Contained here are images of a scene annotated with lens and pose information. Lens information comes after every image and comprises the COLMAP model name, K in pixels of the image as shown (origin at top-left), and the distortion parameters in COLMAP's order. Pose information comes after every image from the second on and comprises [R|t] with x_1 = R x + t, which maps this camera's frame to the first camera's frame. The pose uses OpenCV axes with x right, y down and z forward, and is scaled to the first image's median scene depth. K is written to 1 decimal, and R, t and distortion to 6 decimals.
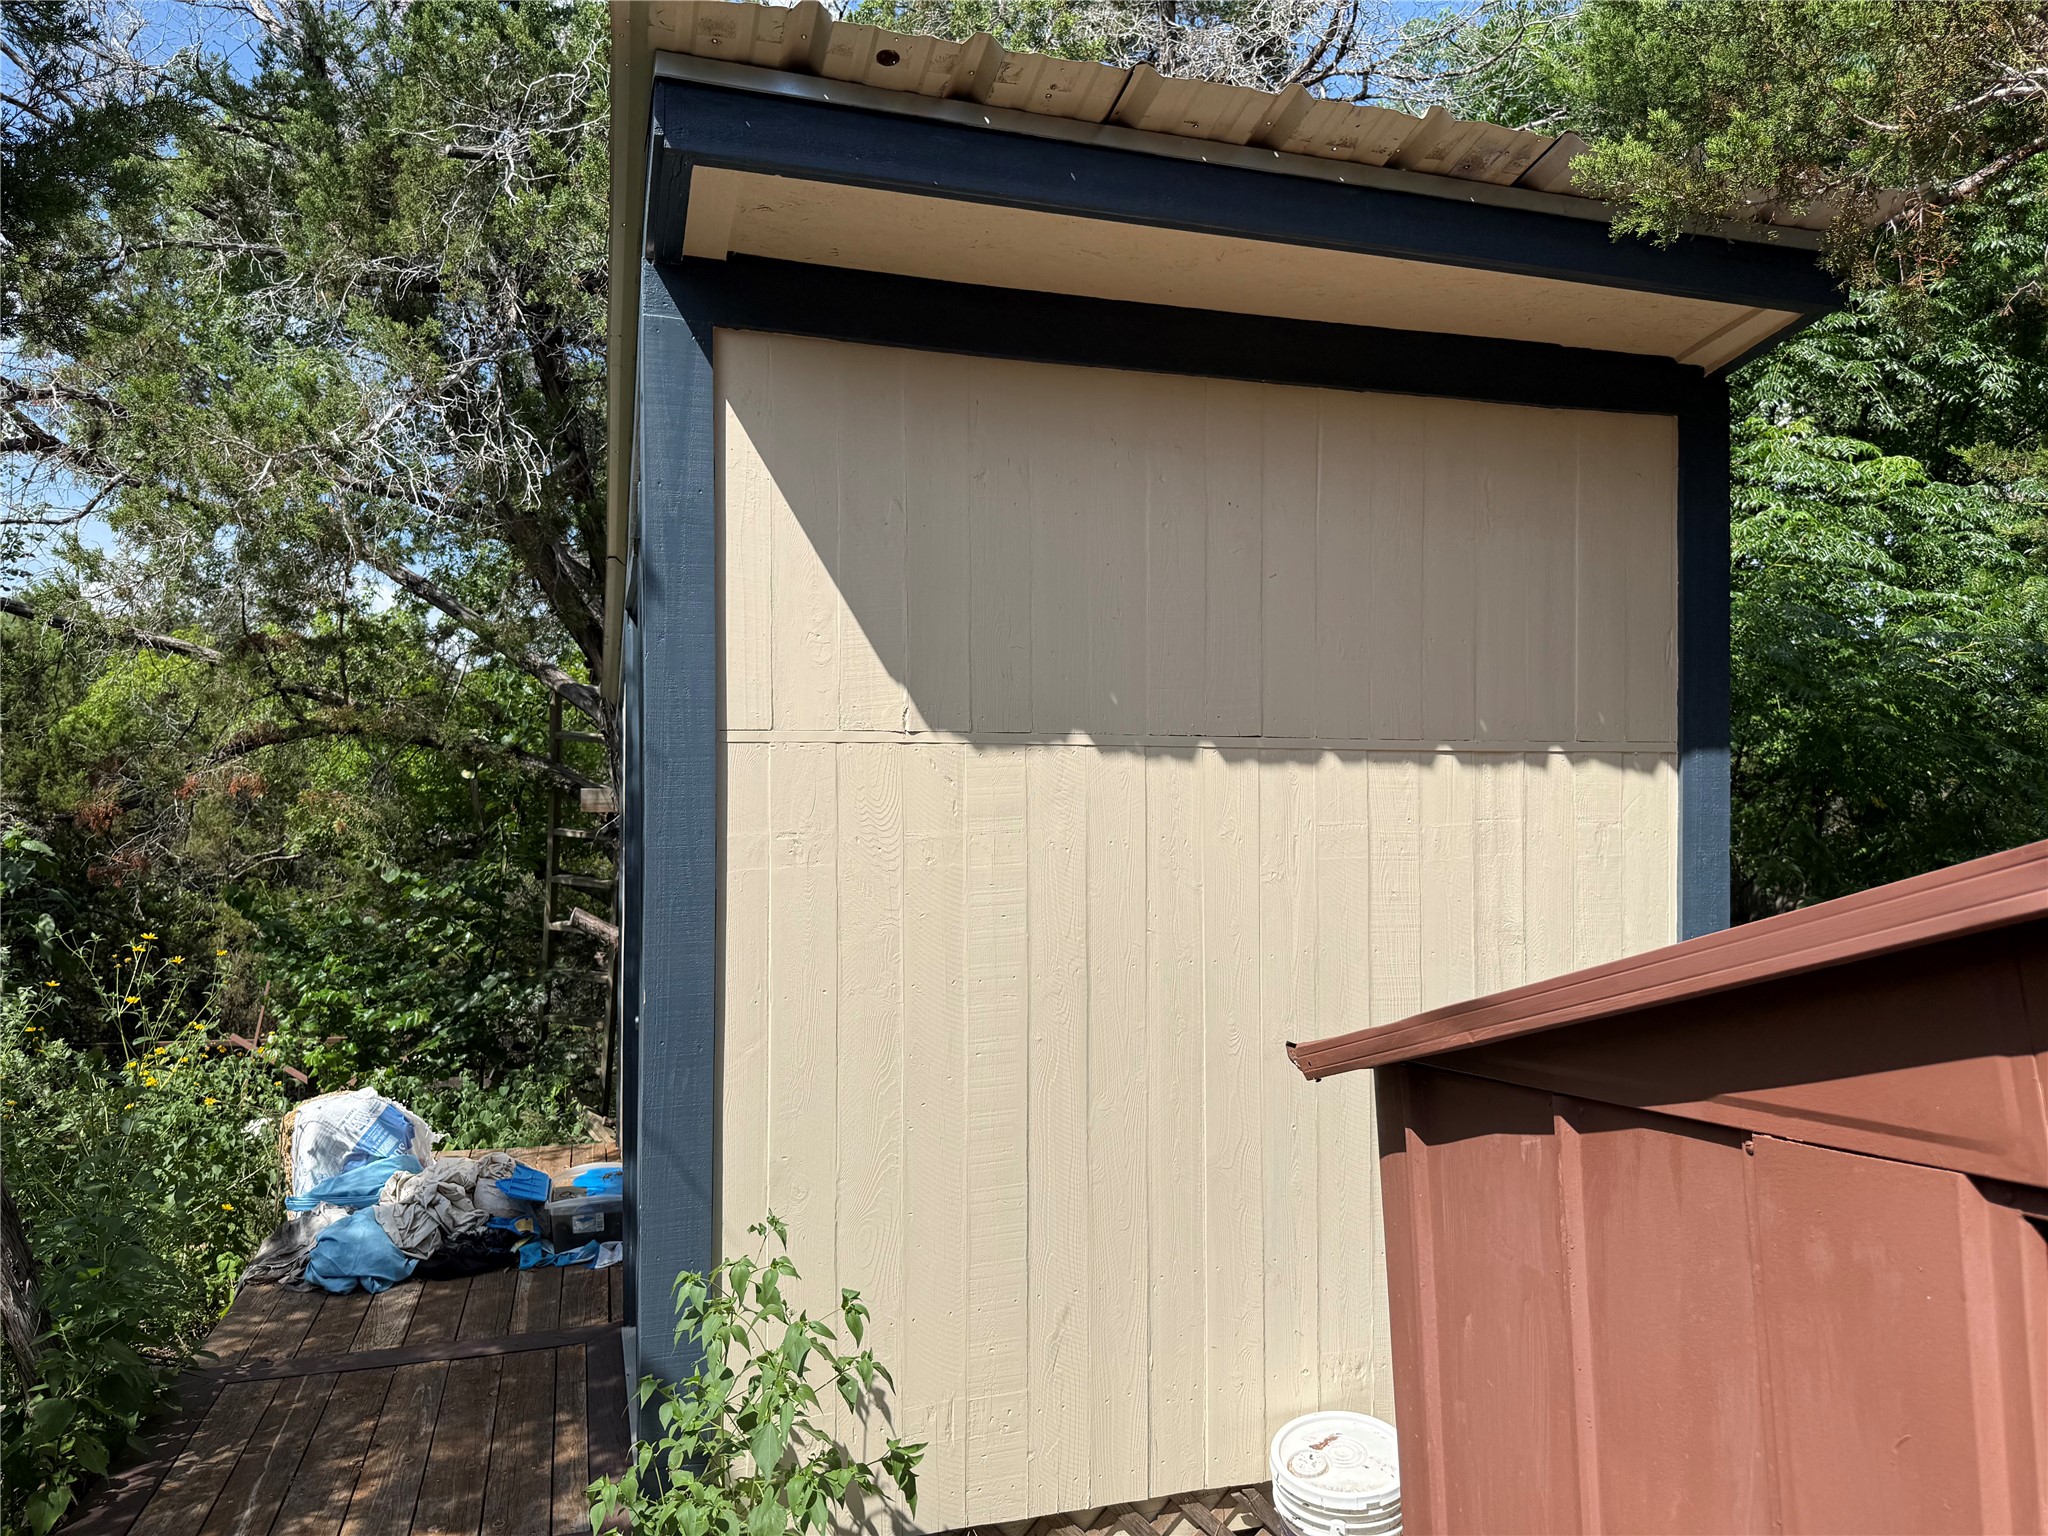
lens RADIAL K [[1426.9, 0, 1024.0], [0, 1426.9, 768.0], [0, 0, 1]] dist [0.003864, 0.001729]
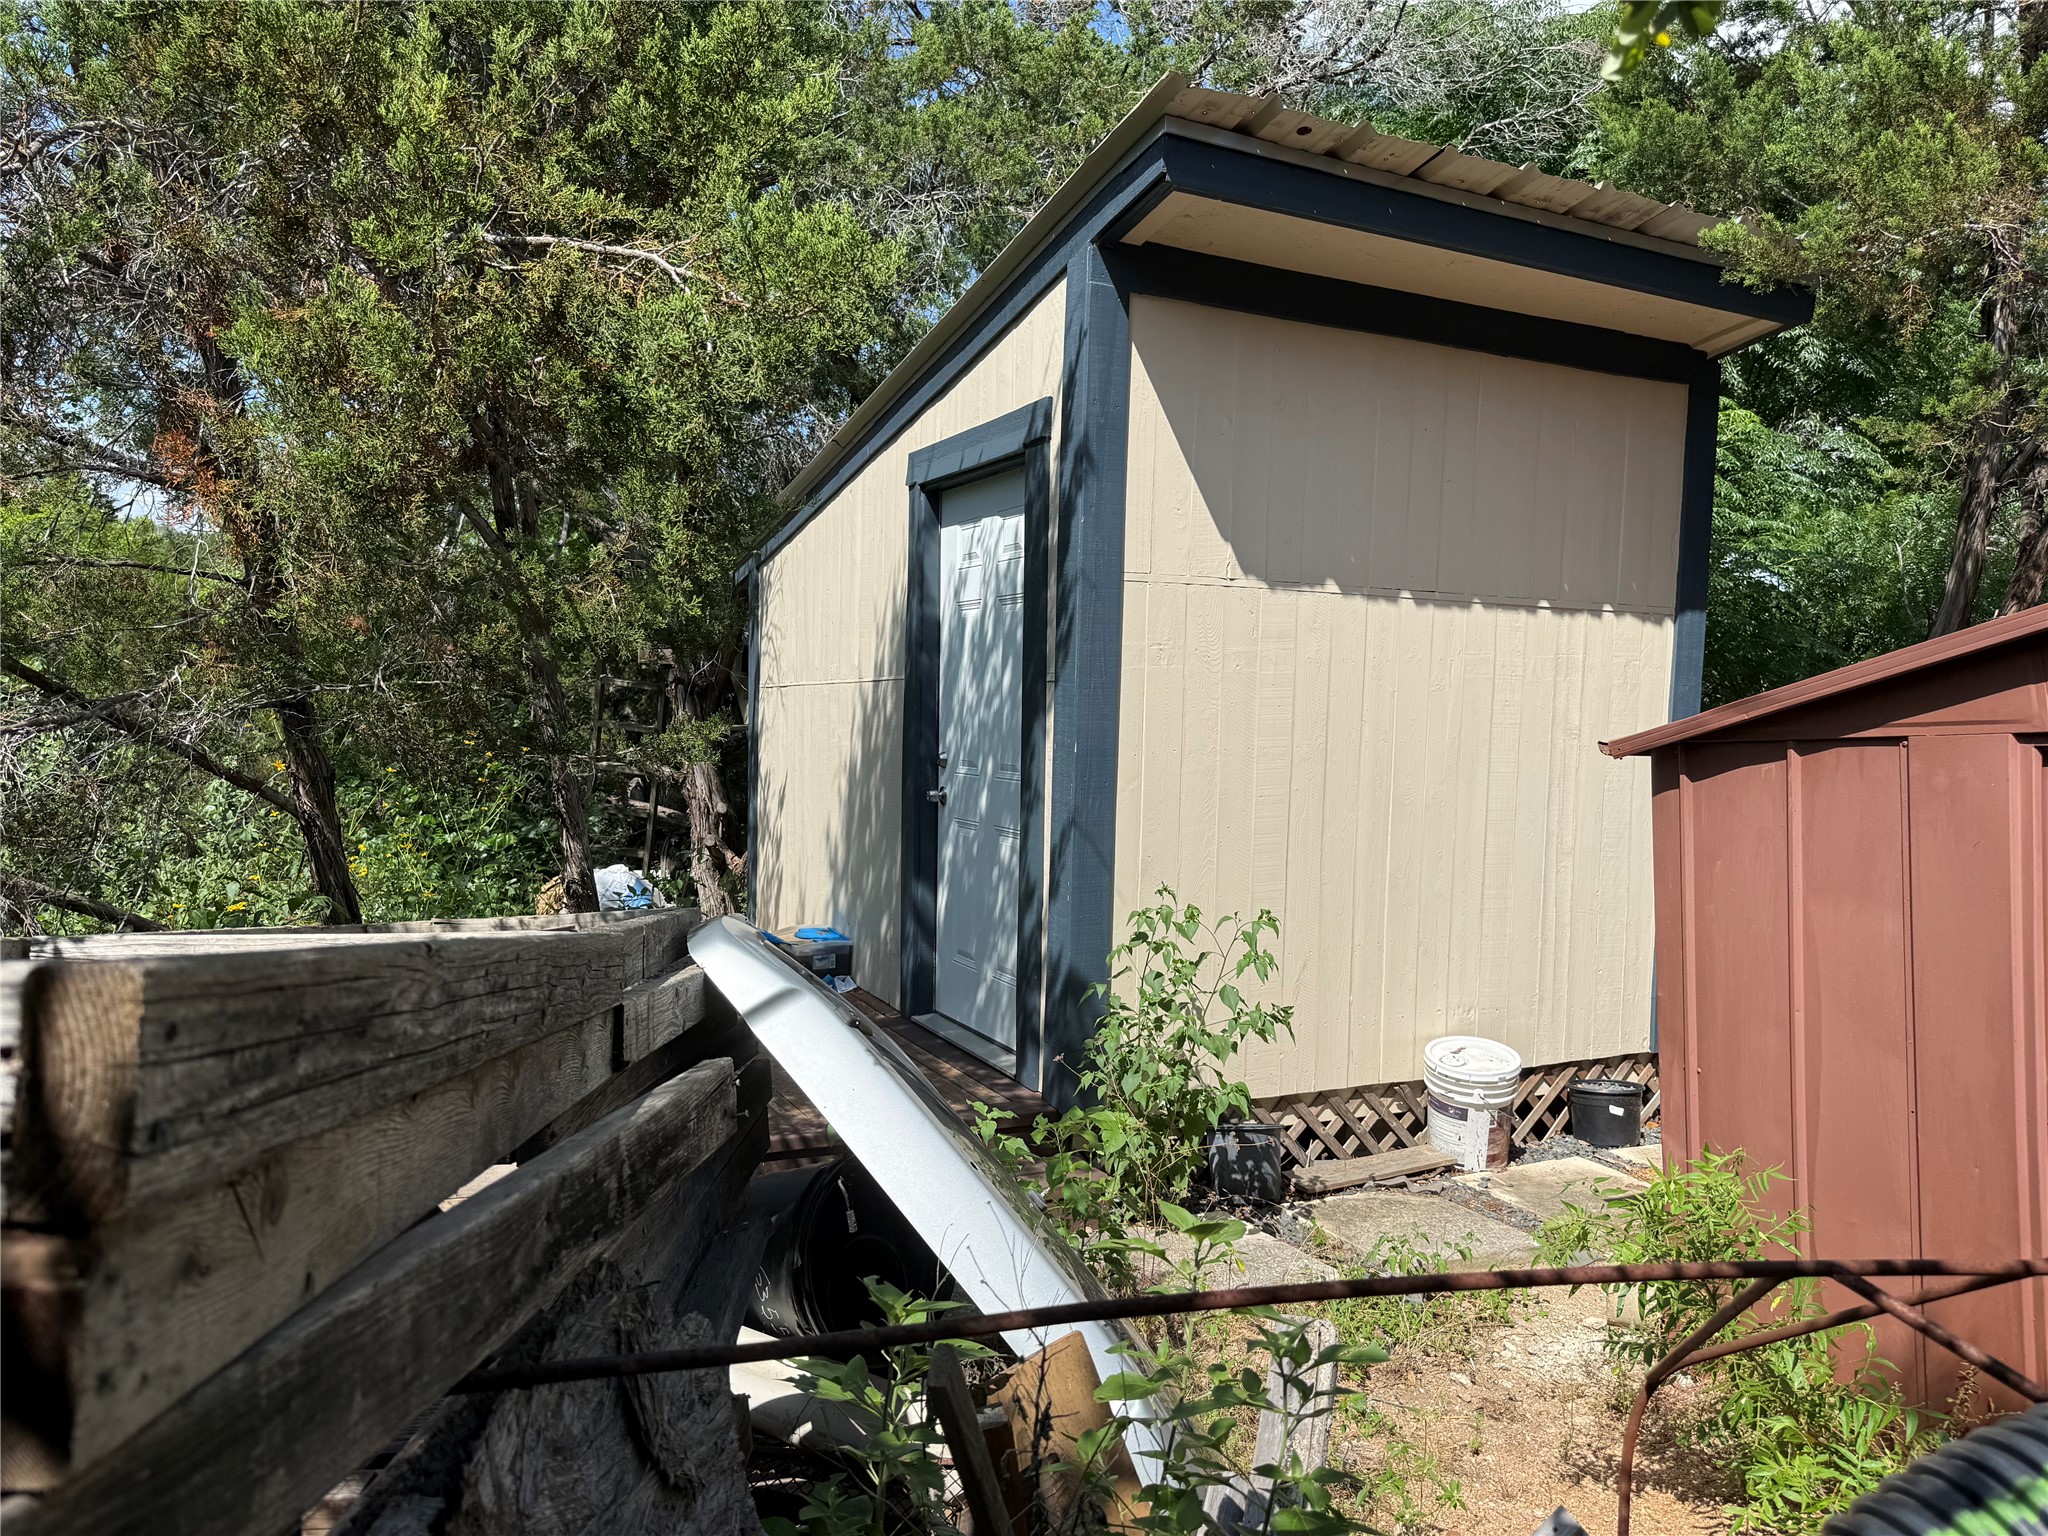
lens RADIAL K [[1426.9, 0, 1024.0], [0, 1426.9, 768.0], [0, 0, 1]] dist [0.003864, 0.001729]
pose [[0.986453, 0.015652, 0.163295, -0.528721], [-0.027863, 0.996961, 0.072754, 0.071838], [-0.161660, -0.076318, 0.983891, -0.436306]]
